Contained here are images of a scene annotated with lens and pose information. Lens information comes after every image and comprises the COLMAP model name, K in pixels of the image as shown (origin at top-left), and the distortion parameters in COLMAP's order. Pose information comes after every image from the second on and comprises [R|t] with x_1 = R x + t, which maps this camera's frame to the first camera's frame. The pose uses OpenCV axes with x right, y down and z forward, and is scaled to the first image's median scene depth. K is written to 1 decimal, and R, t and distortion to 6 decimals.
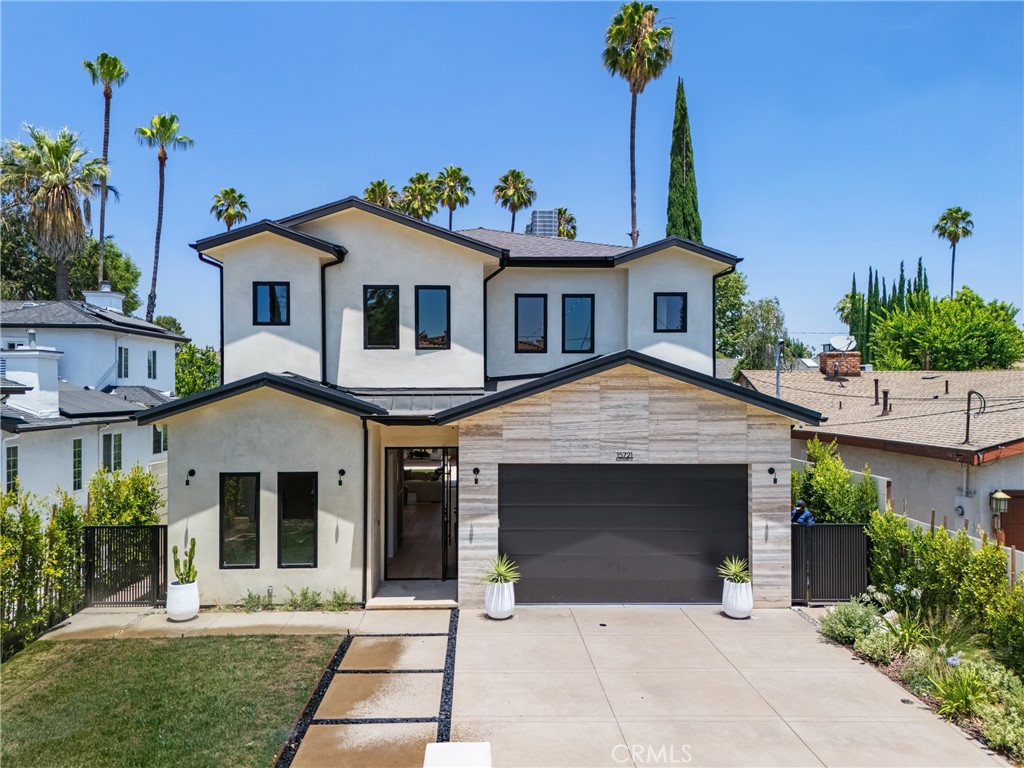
lens RADIAL K [[769.6, 0, 512.0], [0, 769.6, 384.0], [0, 0, 1]] dist [0.084458, -0.099028]
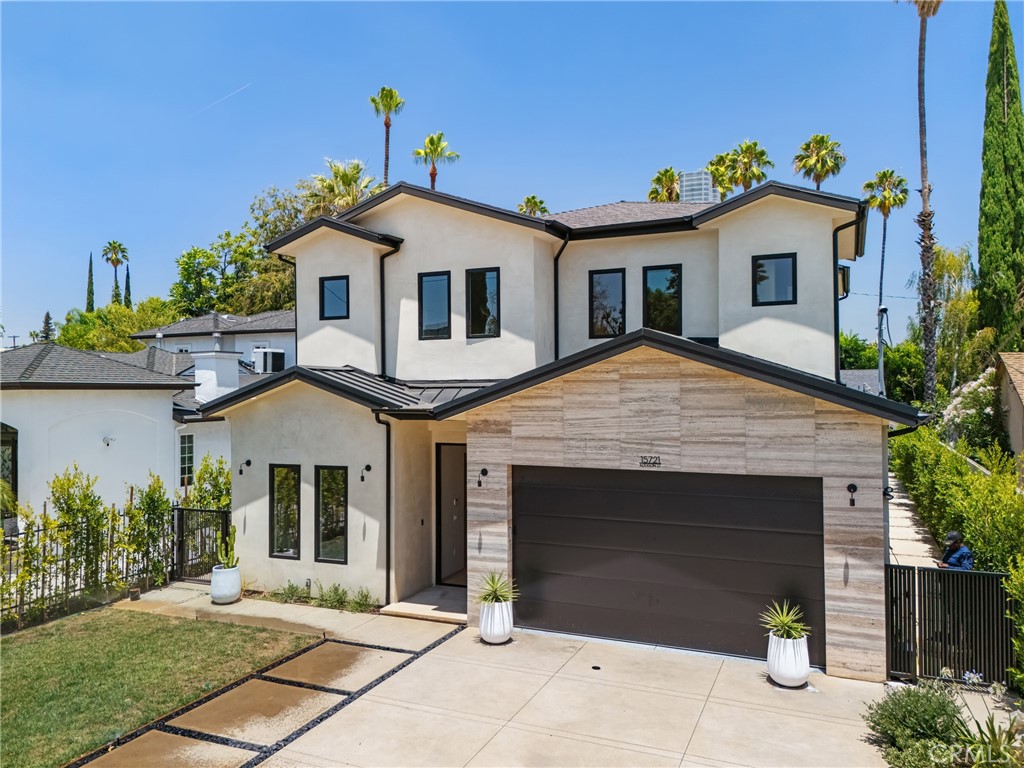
lens RADIAL K [[769.6, 0, 512.0], [0, 769.6, 384.0], [0, 0, 1]] dist [0.084458, -0.099028]
pose [[0.901242, -0.010070, -0.433199, 0.363846], [0.012190, 0.999923, 0.002117, 0.009666], [0.433144, -0.007189, 0.901296, 0.211802]]
